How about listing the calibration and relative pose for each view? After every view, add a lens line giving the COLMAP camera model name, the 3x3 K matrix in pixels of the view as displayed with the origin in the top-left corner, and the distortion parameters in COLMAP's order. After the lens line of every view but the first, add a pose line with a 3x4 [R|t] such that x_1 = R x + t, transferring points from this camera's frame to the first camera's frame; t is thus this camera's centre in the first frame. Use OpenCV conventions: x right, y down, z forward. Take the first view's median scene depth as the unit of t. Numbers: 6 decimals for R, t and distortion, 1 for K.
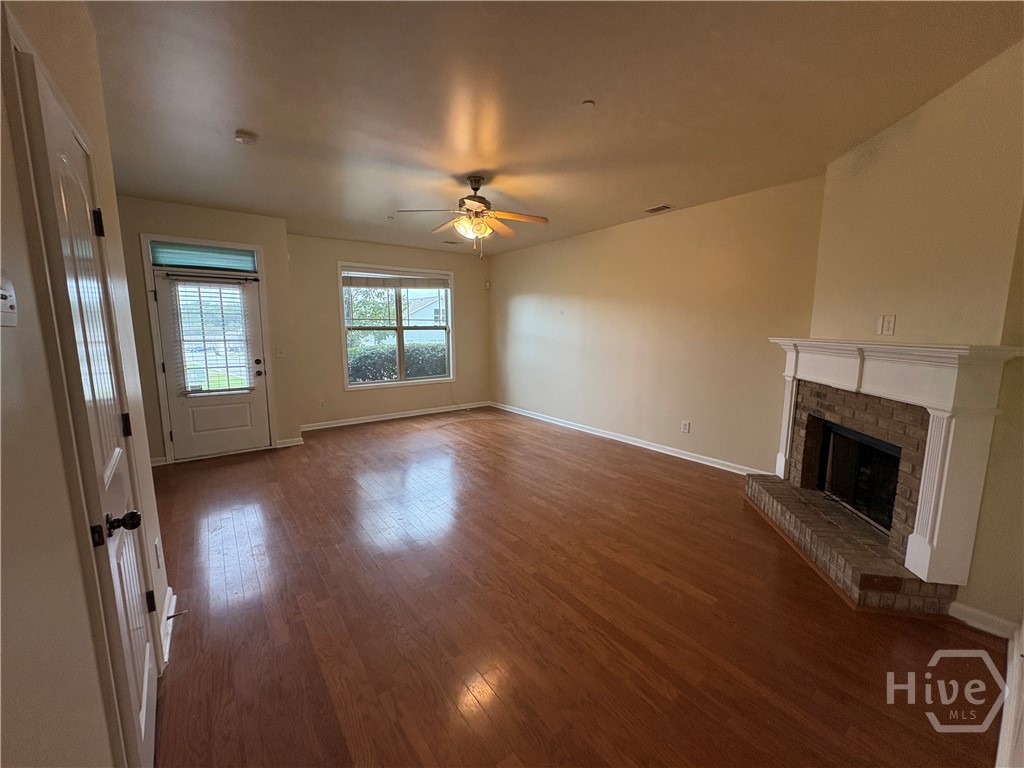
lens RADIAL K [[409.0, 0, 510.8], [0, 409.0, 387.2], [0, 0, 1]] dist [-0.002425, 0.000902]
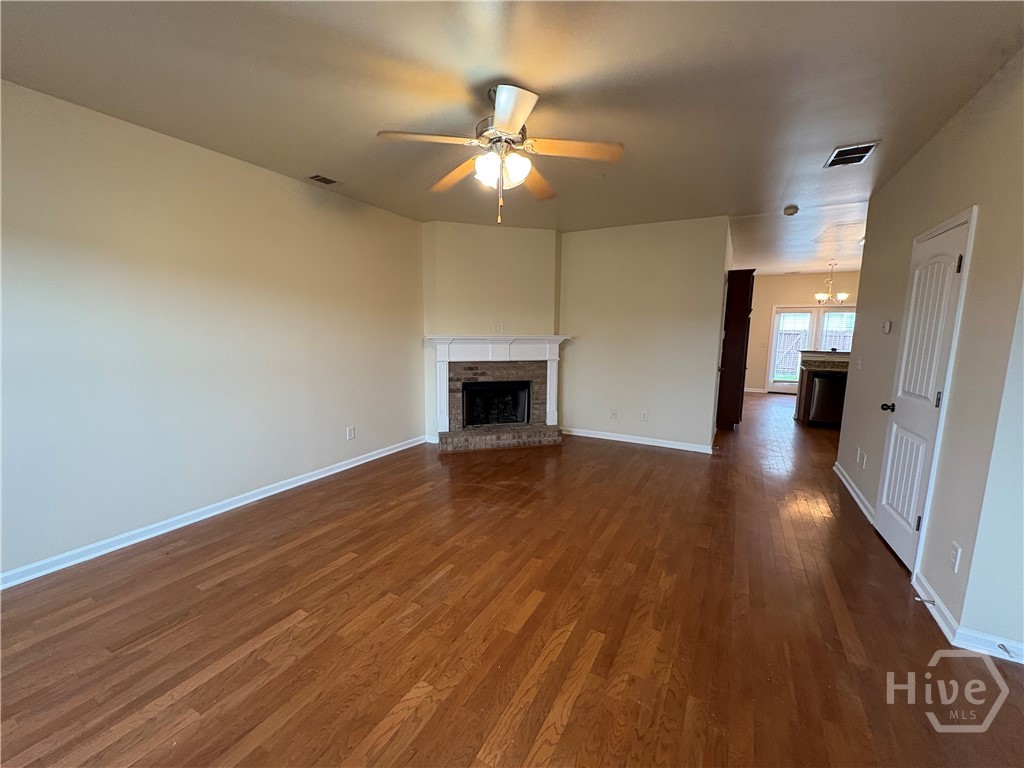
lens RADIAL K [[409.0, 0, 513.2], [0, 409.0, 387.1], [0, 0, 1]] dist [-0.002425, 0.000902]
pose [[-0.415232, -0.129683, 0.900424, -0.750428], [0.122063, 0.972894, 0.196411, -0.194543], [-0.901489, 0.191465, -0.388148, 1.373801]]
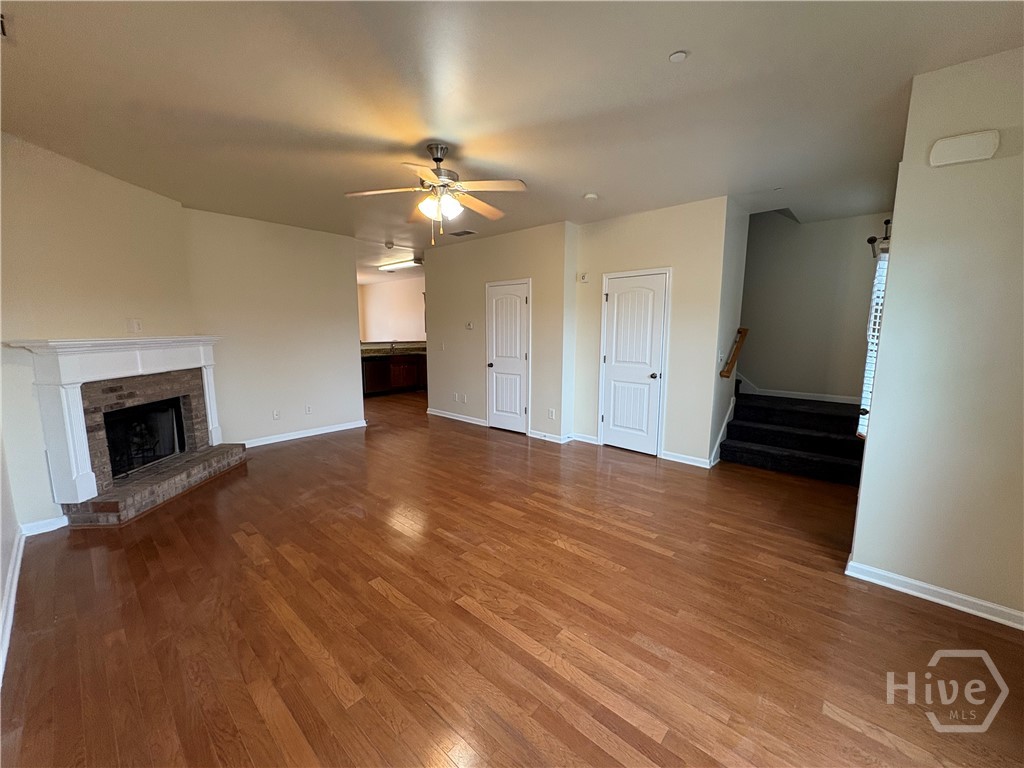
lens RADIAL K [[409.0, 0, 515.5], [0, 409.0, 385.7], [0, 0, 1]] dist [-0.002425, 0.000902]
pose [[-0.979649, 0.027463, -0.198832, -0.065835], [-0.029183, 0.960581, 0.276464, -0.292182], [0.198587, 0.276640, -0.940230, 2.027869]]
